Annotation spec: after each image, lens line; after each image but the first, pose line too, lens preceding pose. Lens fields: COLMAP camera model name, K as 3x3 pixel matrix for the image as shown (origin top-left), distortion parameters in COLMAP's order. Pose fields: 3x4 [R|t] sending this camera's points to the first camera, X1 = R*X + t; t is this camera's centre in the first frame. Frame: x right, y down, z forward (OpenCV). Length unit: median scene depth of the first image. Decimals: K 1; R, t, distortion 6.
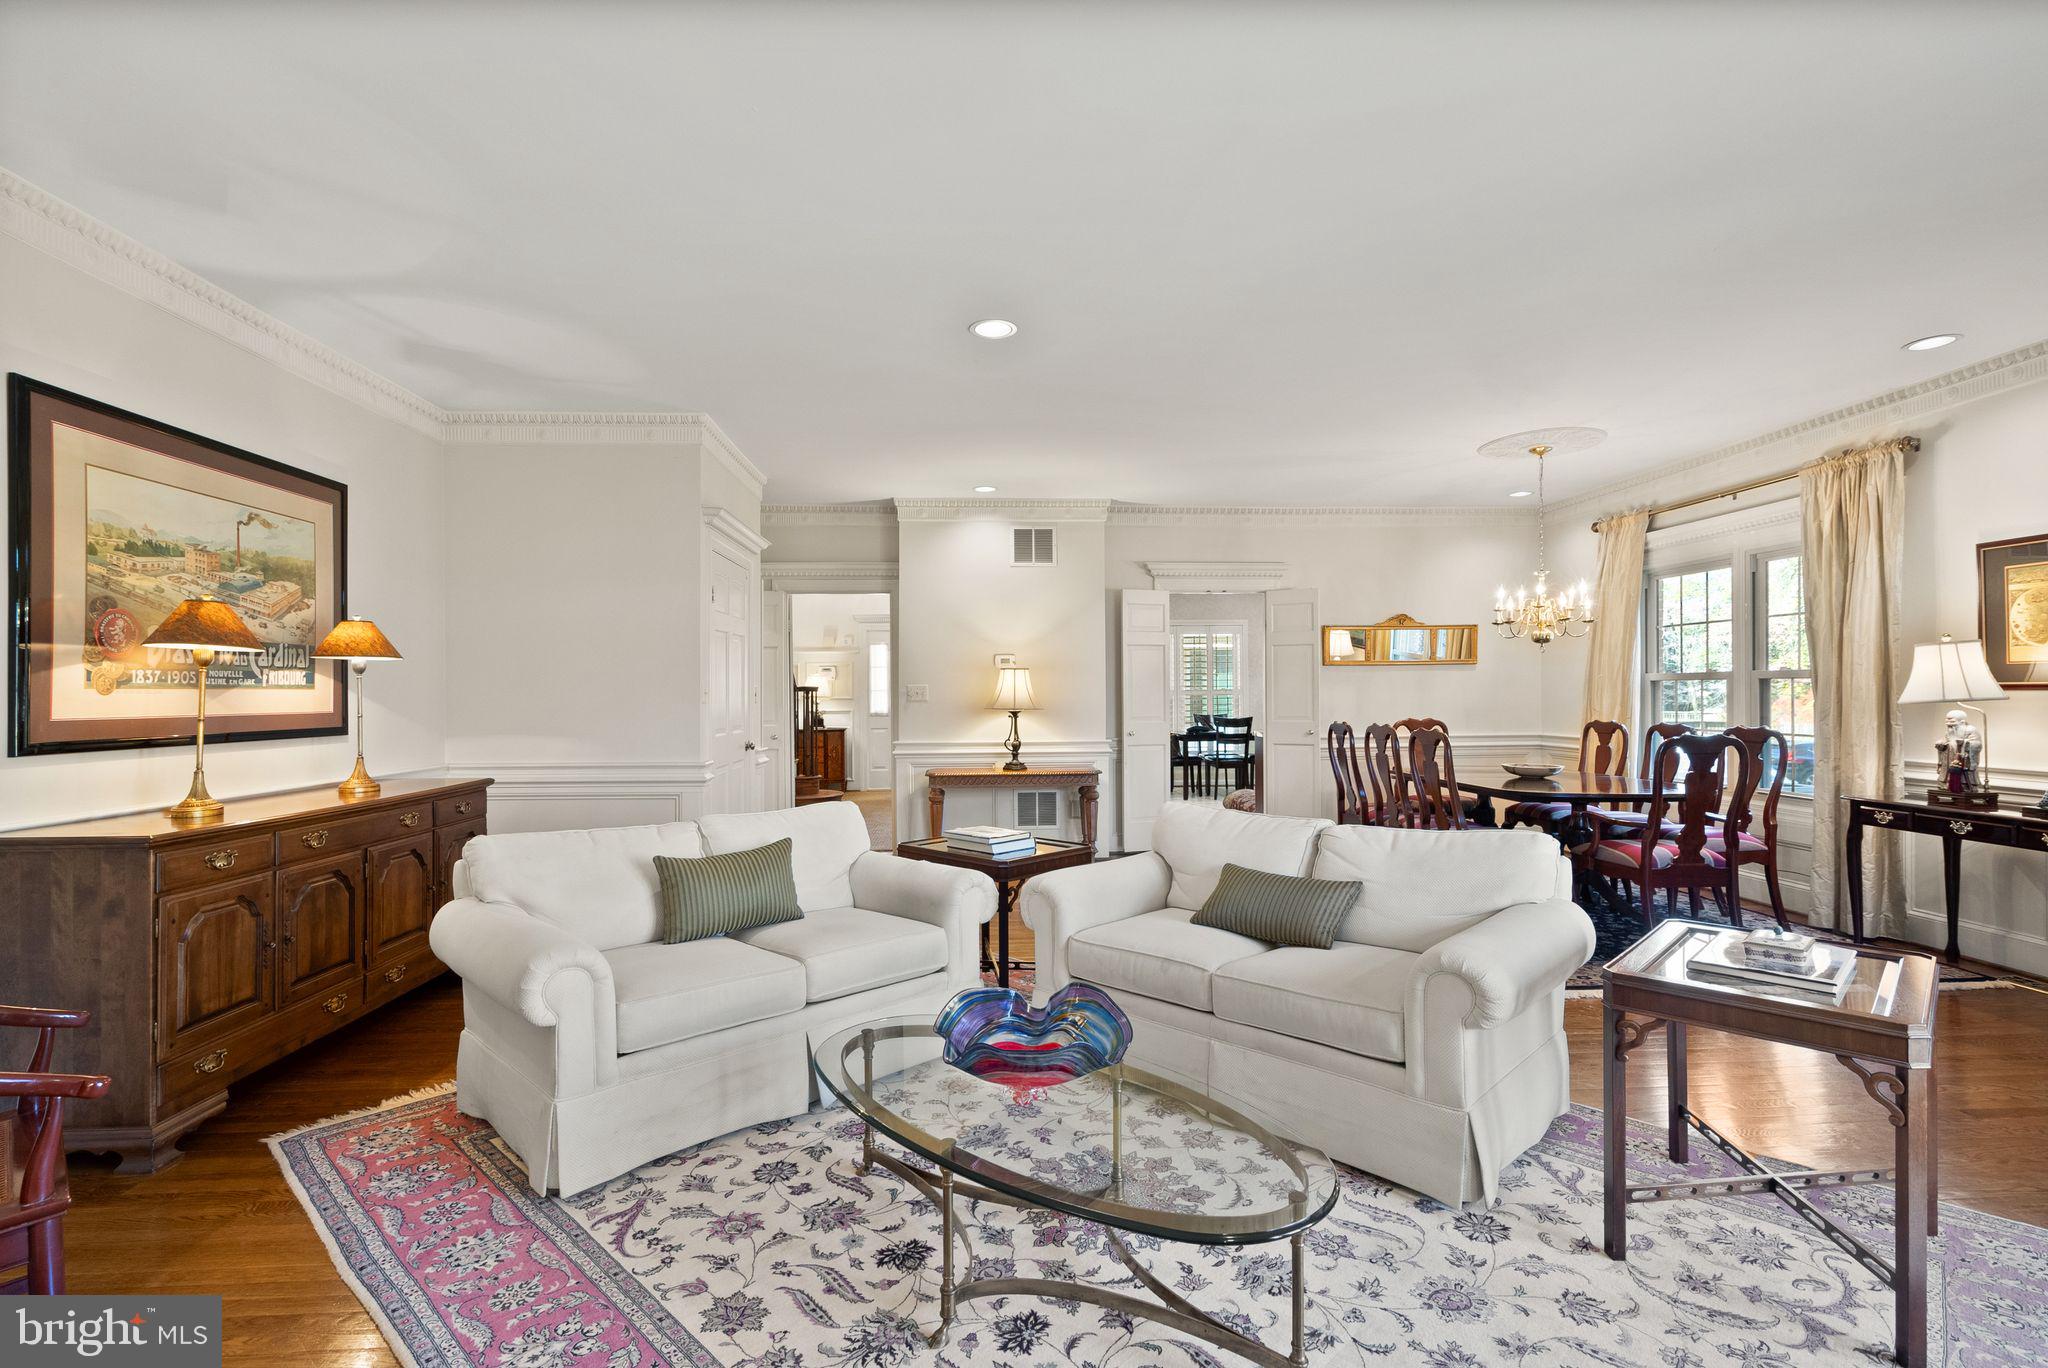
lens RADIAL K [[942.4, 0, 1024.9], [0, 942.4, 695.1], [0, 0, 1]] dist [-0.001341, 0.000312]
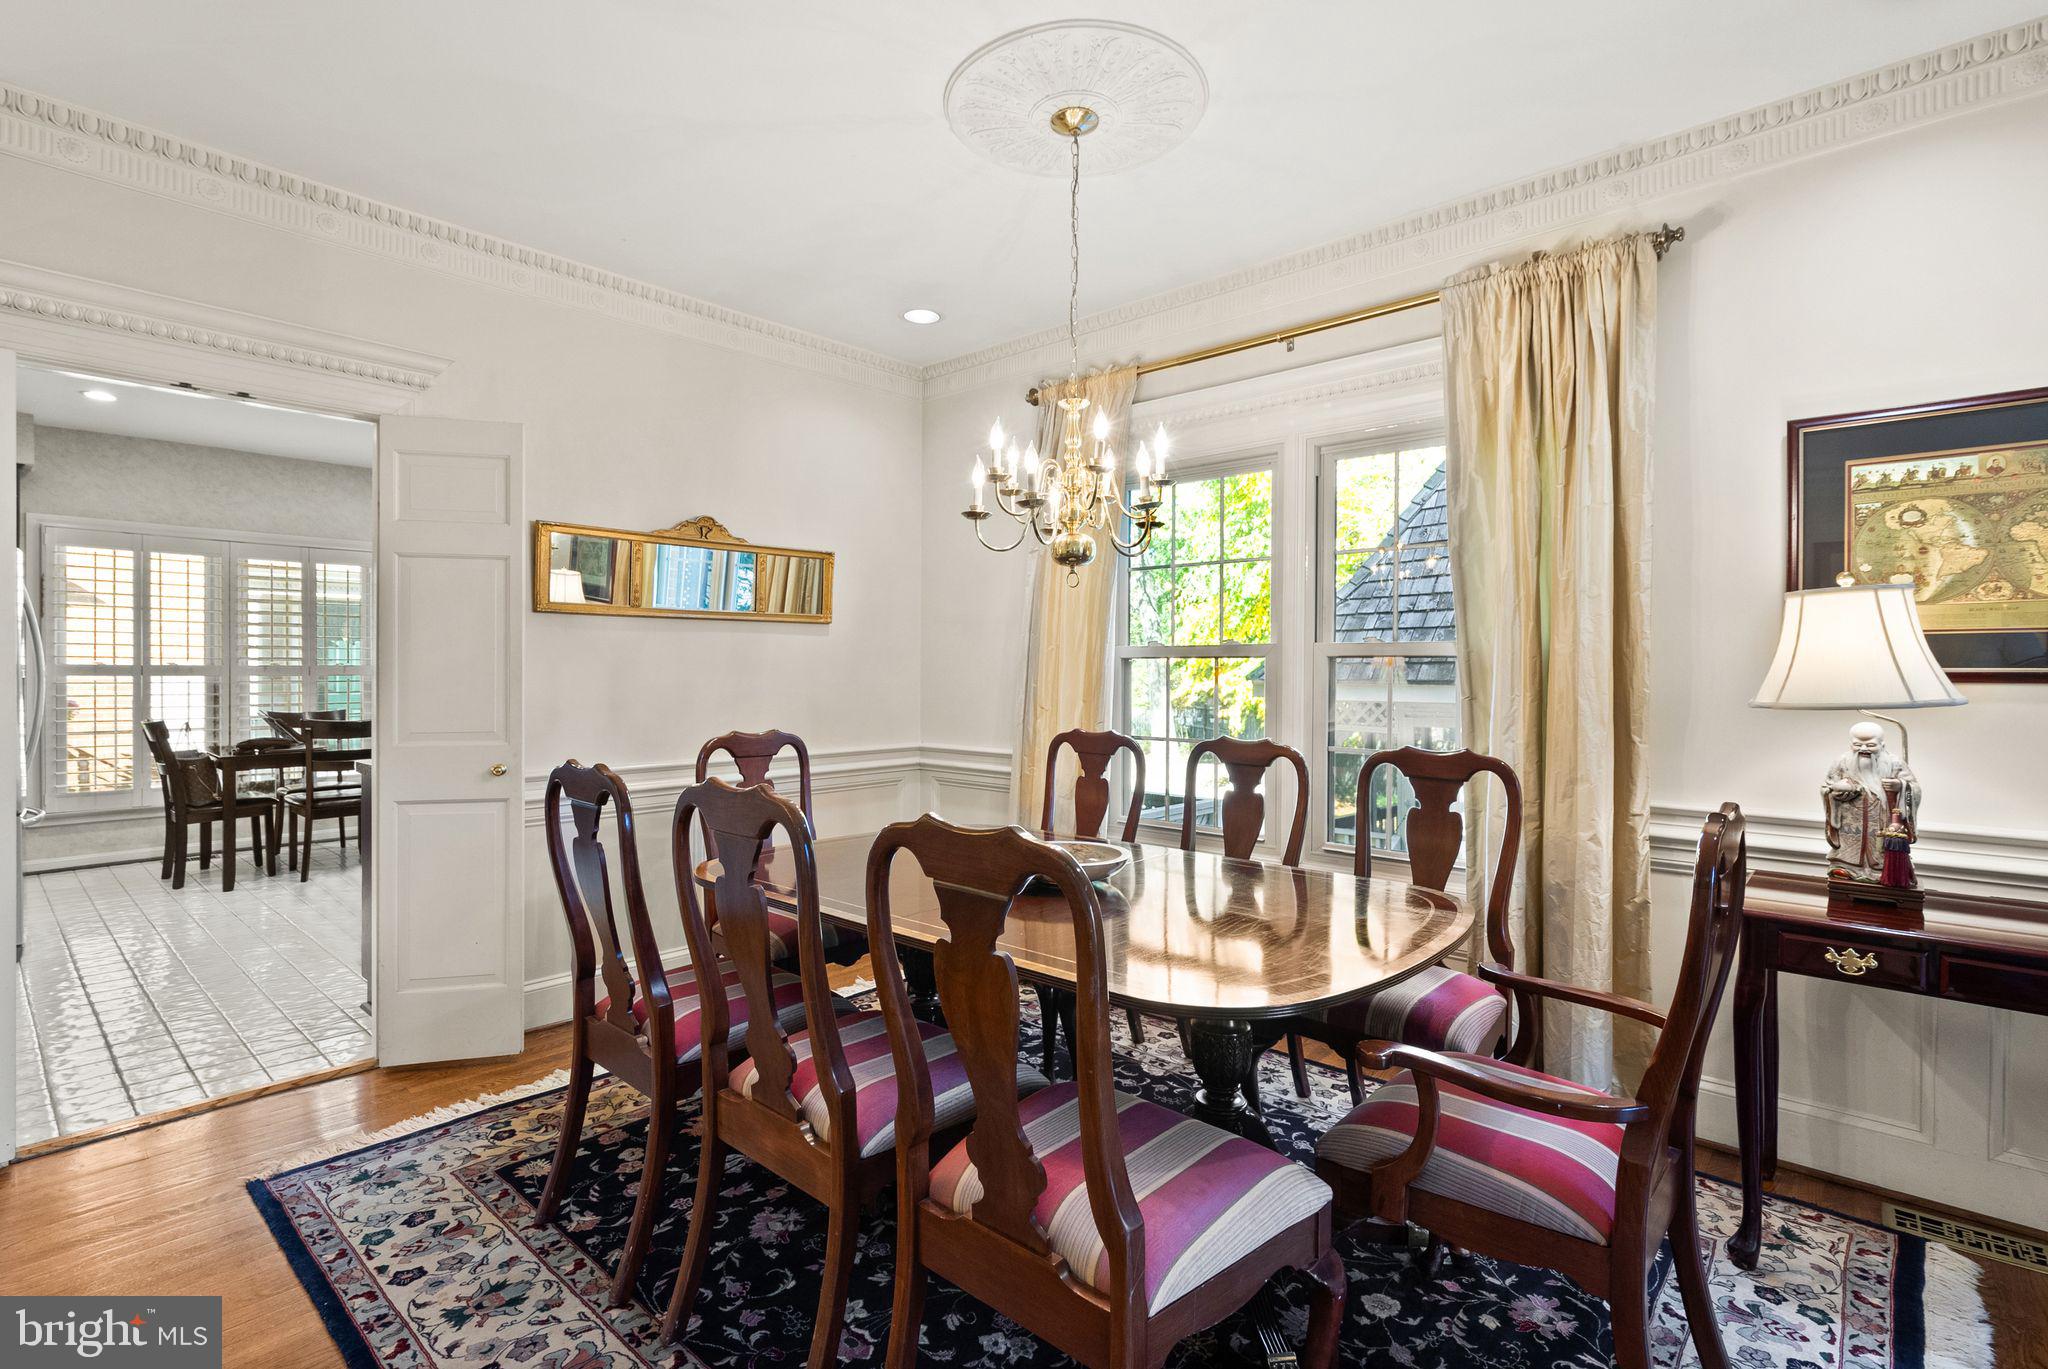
lens RADIAL K [[942.4, 0, 1030.3], [0, 942.4, 677.2], [0, 0, 1]] dist [-0.001341, 0.000312]
pose [[0.704436, 0.004379, 0.709754, 0.225432], [-0.007810, 0.999968, 0.001582, -0.003999], [-0.709725, -0.006657, 0.704448, 0.706157]]
